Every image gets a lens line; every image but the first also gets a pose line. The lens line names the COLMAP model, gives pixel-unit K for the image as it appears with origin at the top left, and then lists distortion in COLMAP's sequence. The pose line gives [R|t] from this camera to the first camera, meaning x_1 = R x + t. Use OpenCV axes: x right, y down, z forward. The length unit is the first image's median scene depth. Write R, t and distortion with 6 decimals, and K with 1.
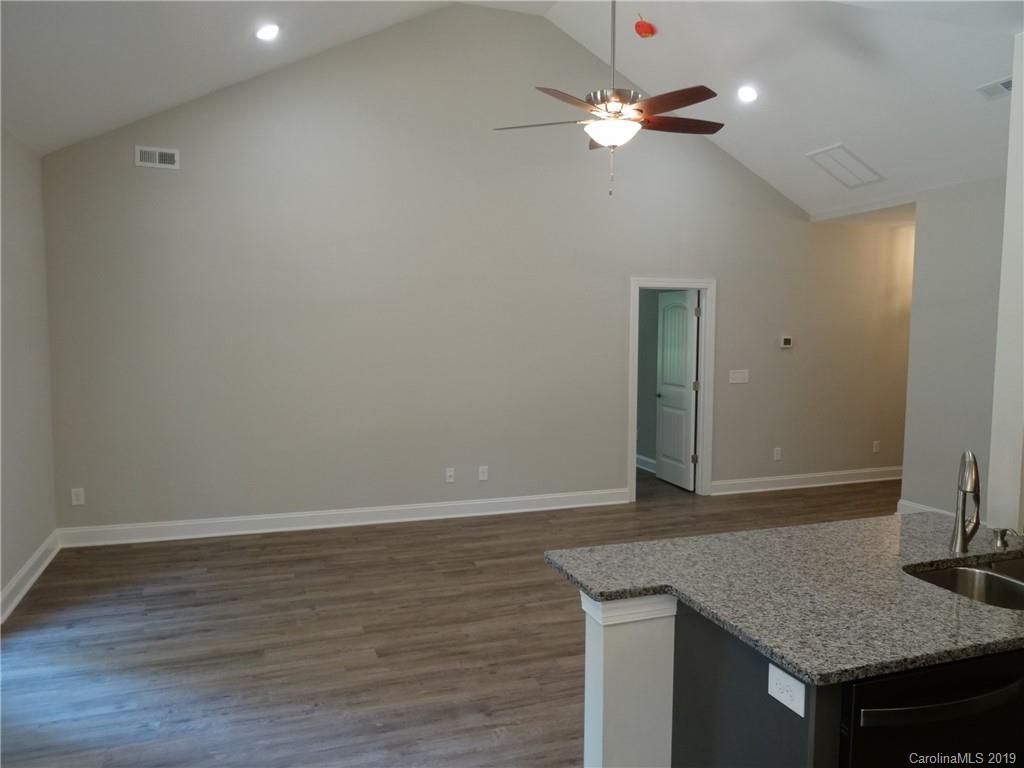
lens RADIAL K [[733.0, 0, 509.9], [0, 733.0, 383.1], [0, 0, 1]] dist [0.001619, -0.015836]
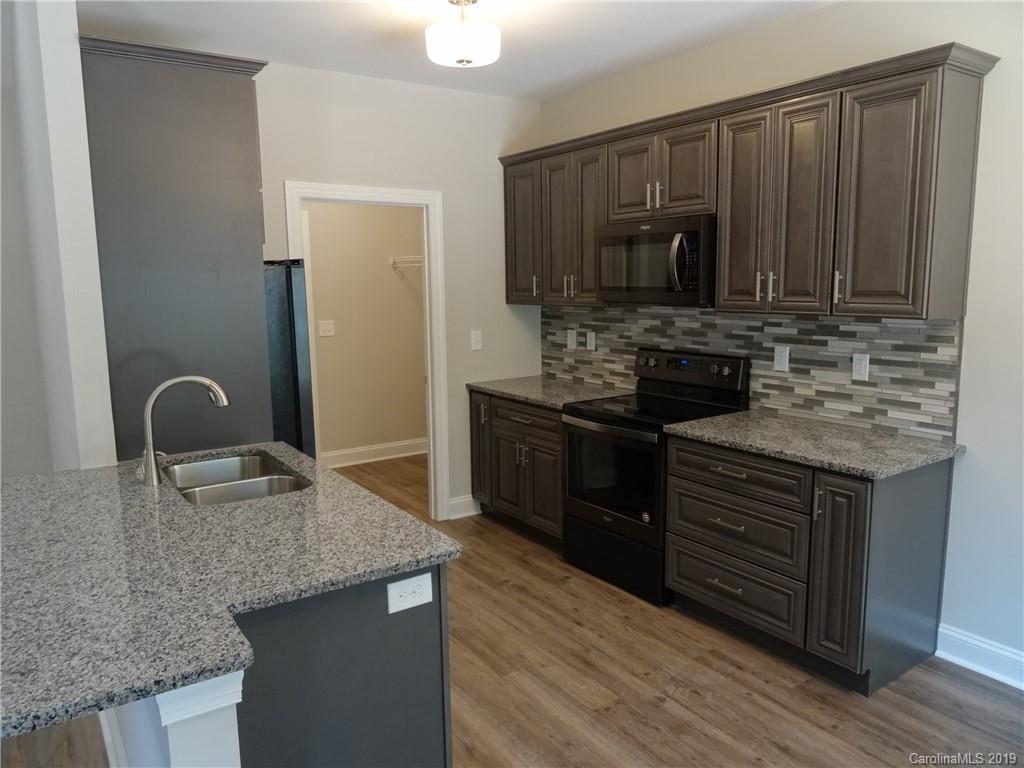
lens RADIAL K [[733.0, 0, 506.7], [0, 733.0, 386.7], [0, 0, 1]] dist [0.001619, -0.015836]
pose [[-0.250742, -0.146303, 0.956935, -0.460433], [0.087374, 0.981059, 0.172886, -0.031721], [-0.964103, 0.126960, -0.233209, 0.797492]]
